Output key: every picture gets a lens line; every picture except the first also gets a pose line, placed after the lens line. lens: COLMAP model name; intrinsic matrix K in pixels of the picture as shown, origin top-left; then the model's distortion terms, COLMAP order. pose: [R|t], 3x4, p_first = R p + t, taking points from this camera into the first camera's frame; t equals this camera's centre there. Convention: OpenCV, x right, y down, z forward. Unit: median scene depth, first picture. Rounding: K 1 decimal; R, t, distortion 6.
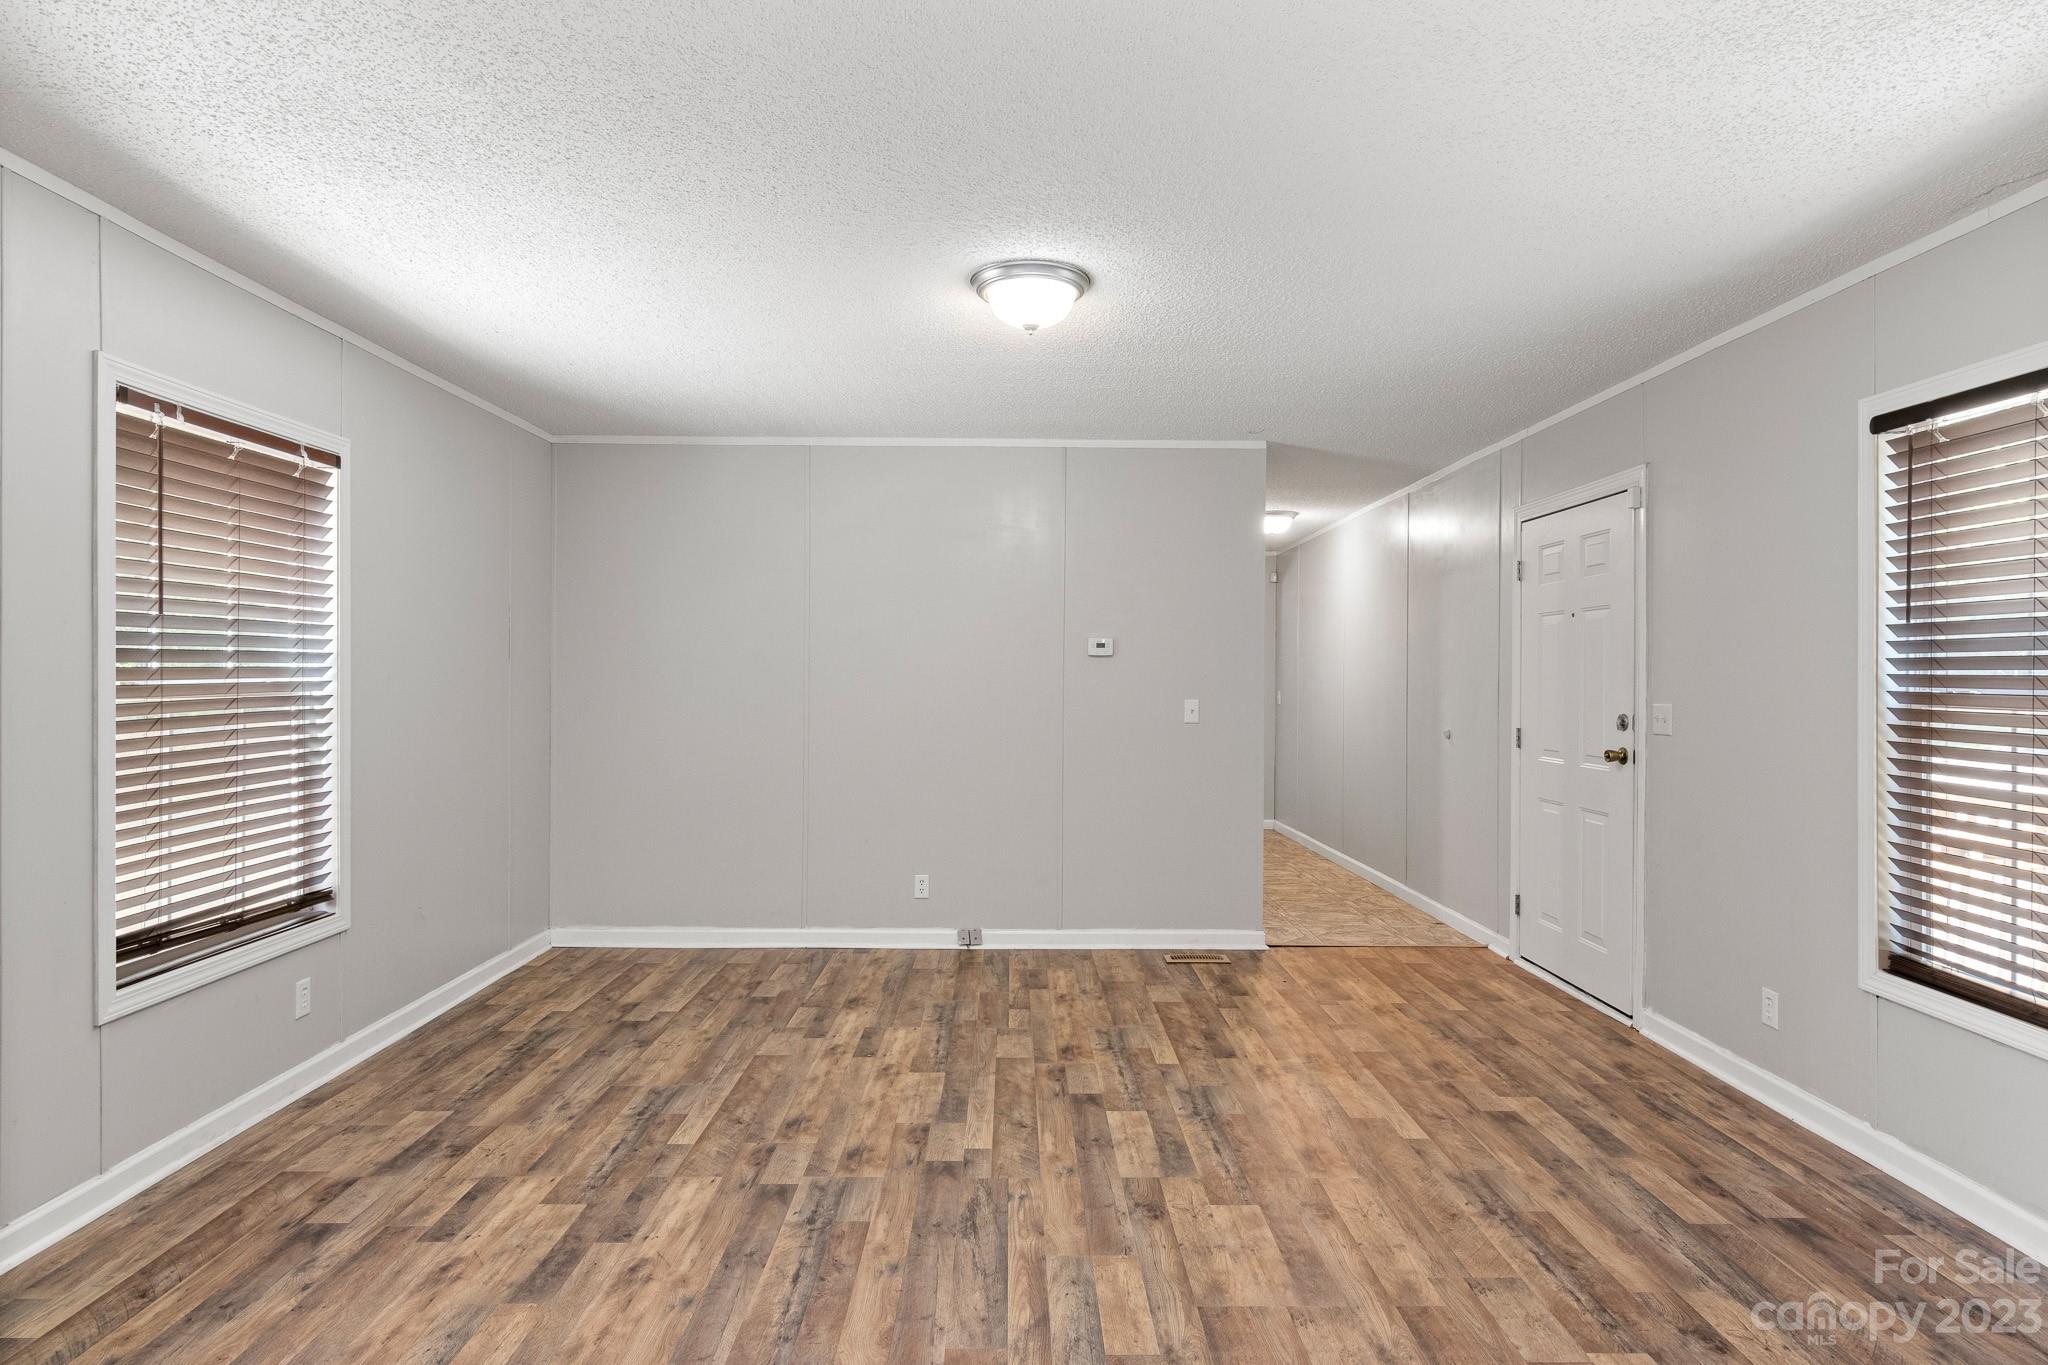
lens RADIAL K [[1104.4, 0, 1025.4], [0, 1104.4, 680.6], [0, 0, 1]] dist [-0.002715, -0.000663]
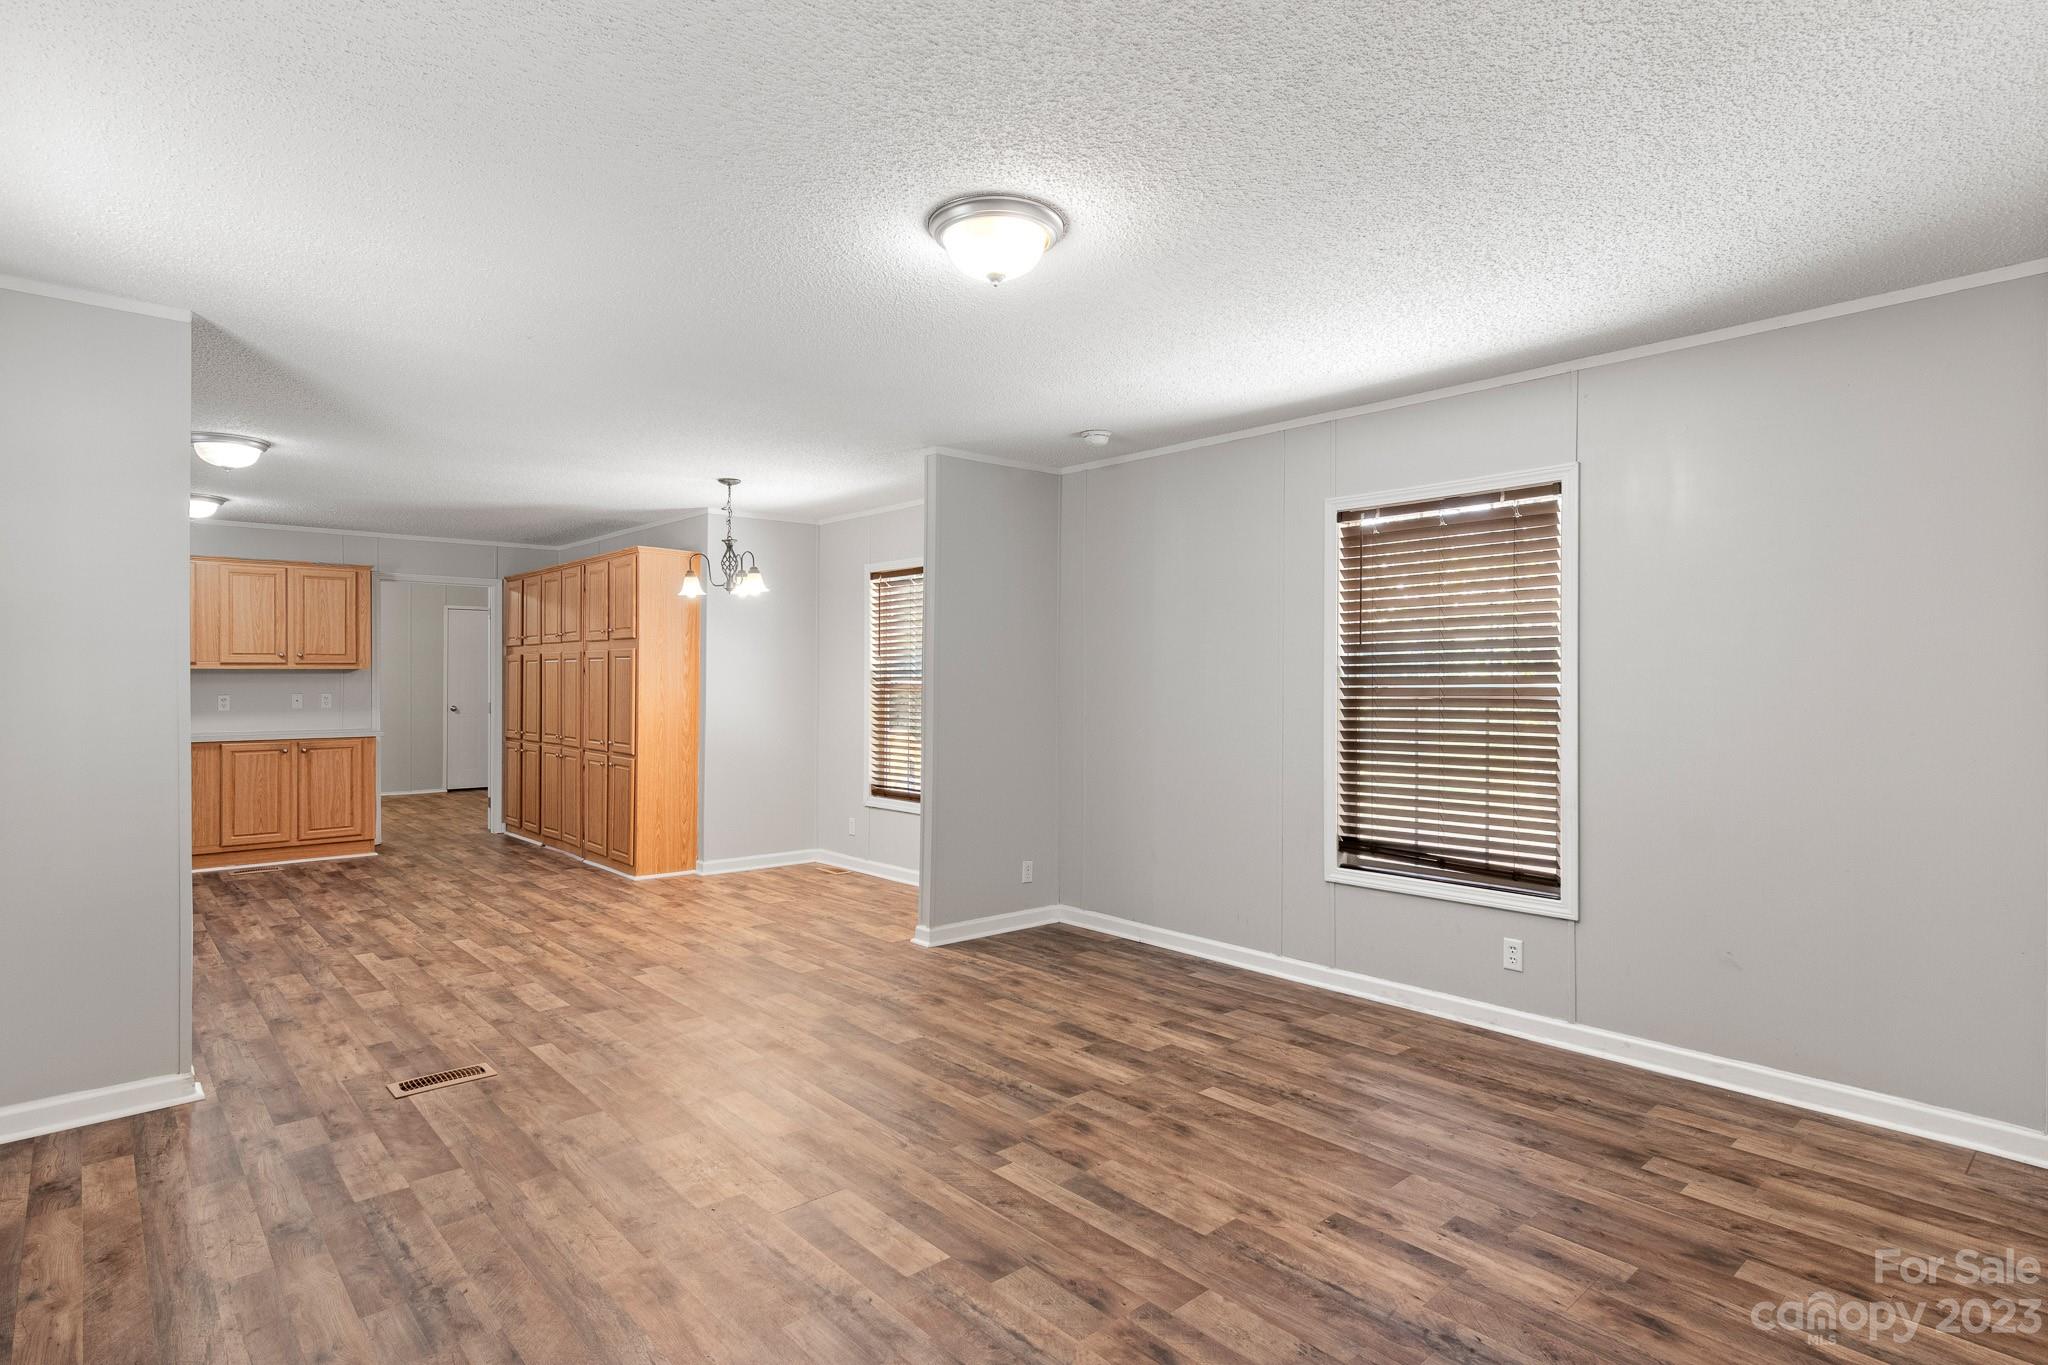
lens RADIAL K [[1050.4, 0, 1022.7], [0, 1050.4, 687.1], [0, 0, 1]] dist [-0.003786, 0.002608]
pose [[-0.755184, -0.004115, -0.655500, 0.520178], [-0.009346, 0.999946, 0.004489, -0.000195], [0.655446, 0.009516, -0.755182, 1.615570]]
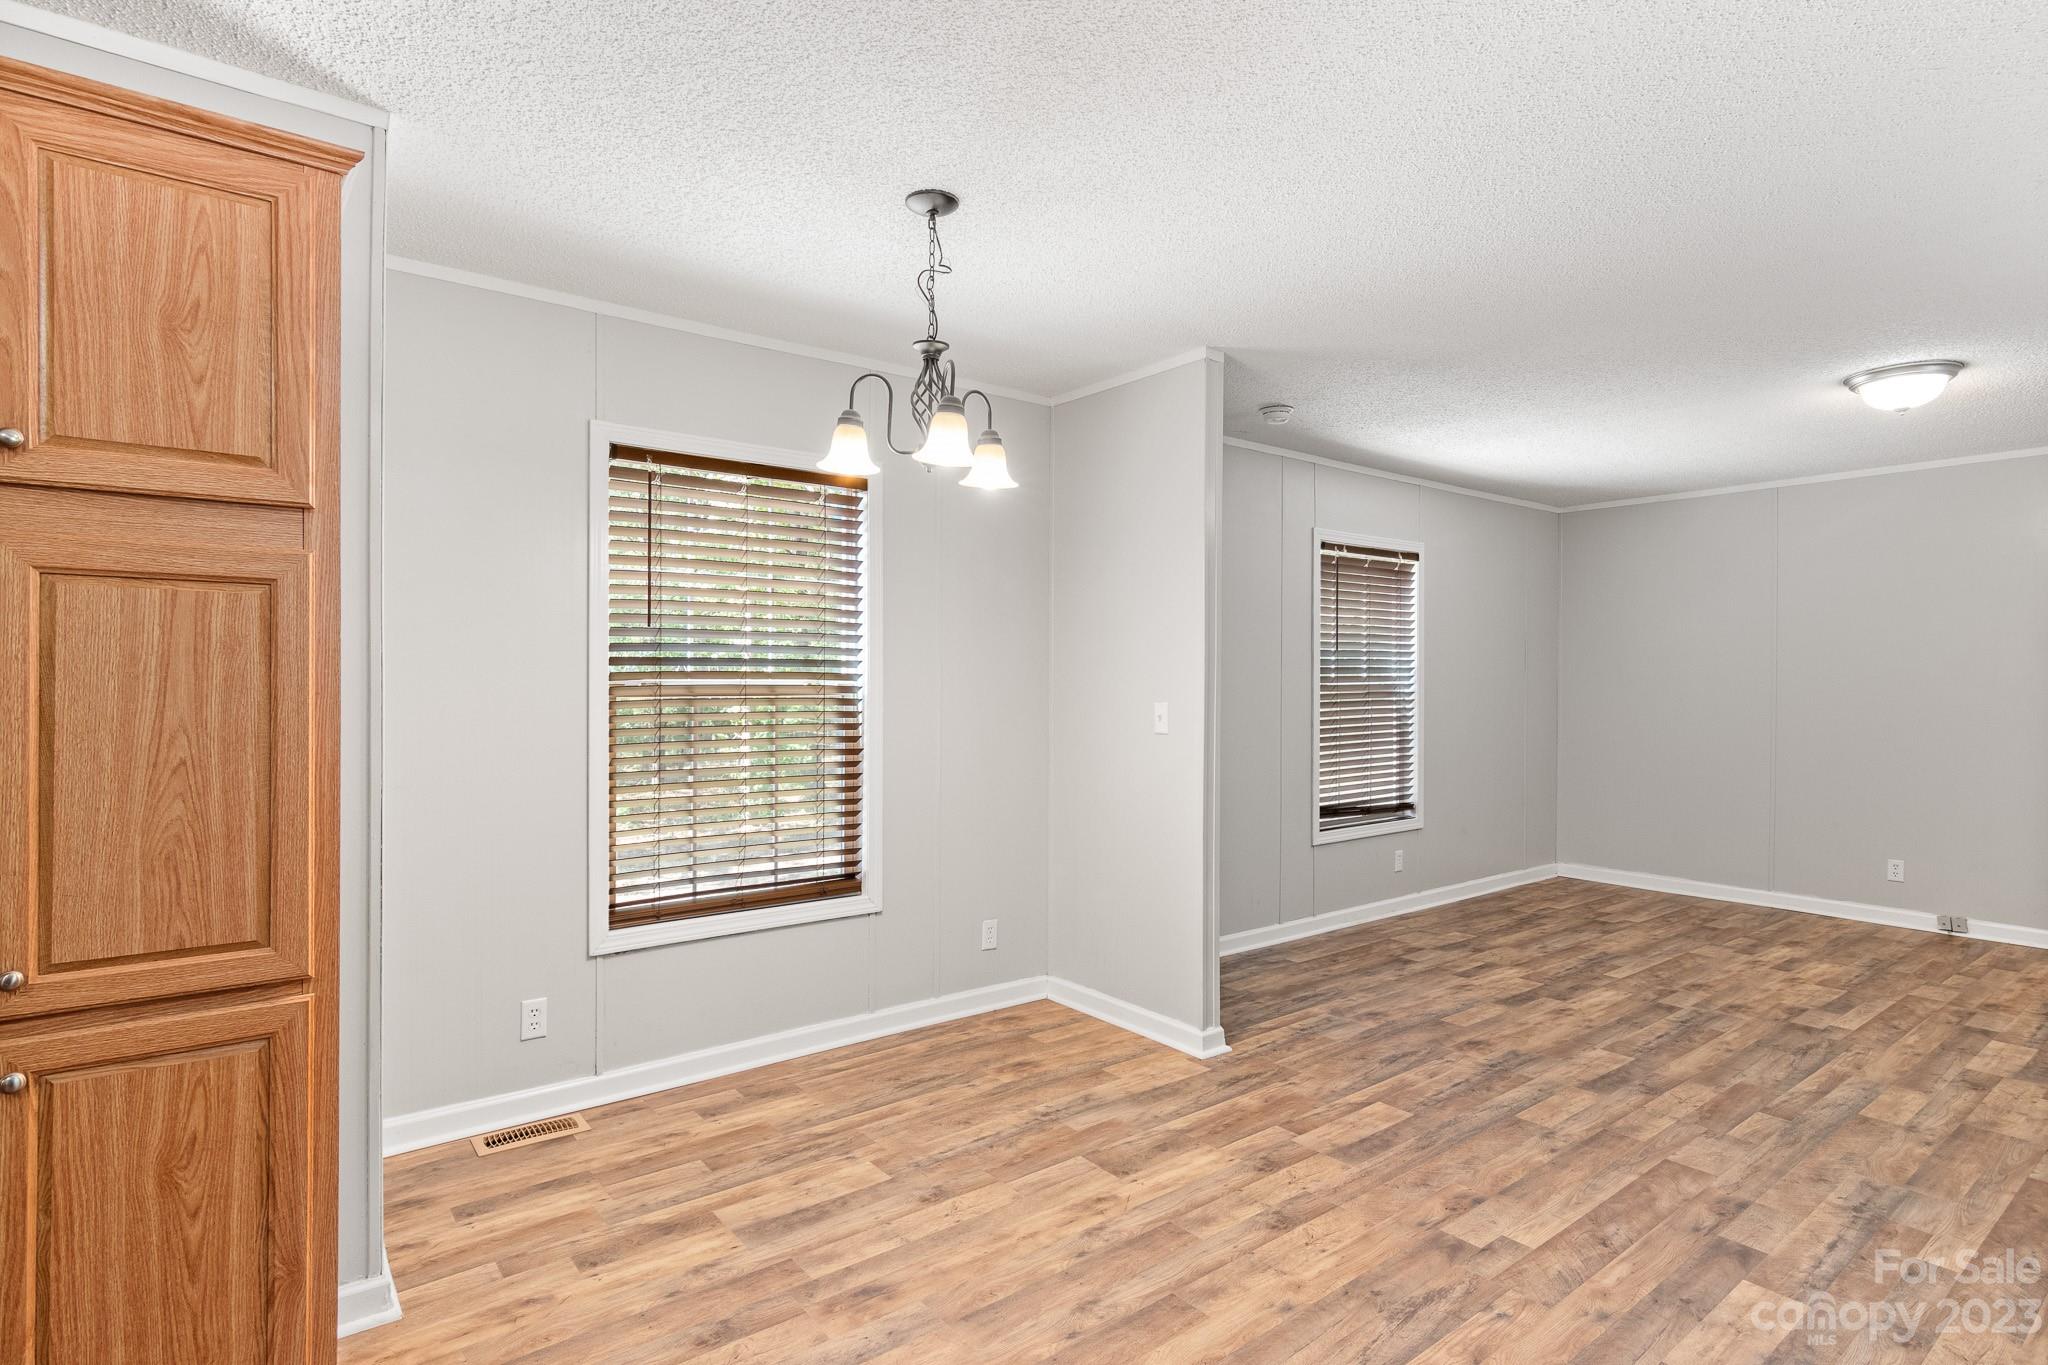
lens RADIAL K [[1050.4, 0, 1022.7], [0, 1050.4, 687.1], [0, 0, 1]] dist [-0.003786, 0.002608]
pose [[0.603863, 0.001770, -0.797086, 0.356886], [-0.002418, 0.999997, 0.000389, 0.007287], [0.797084, 0.001692, 0.603866, -0.551863]]
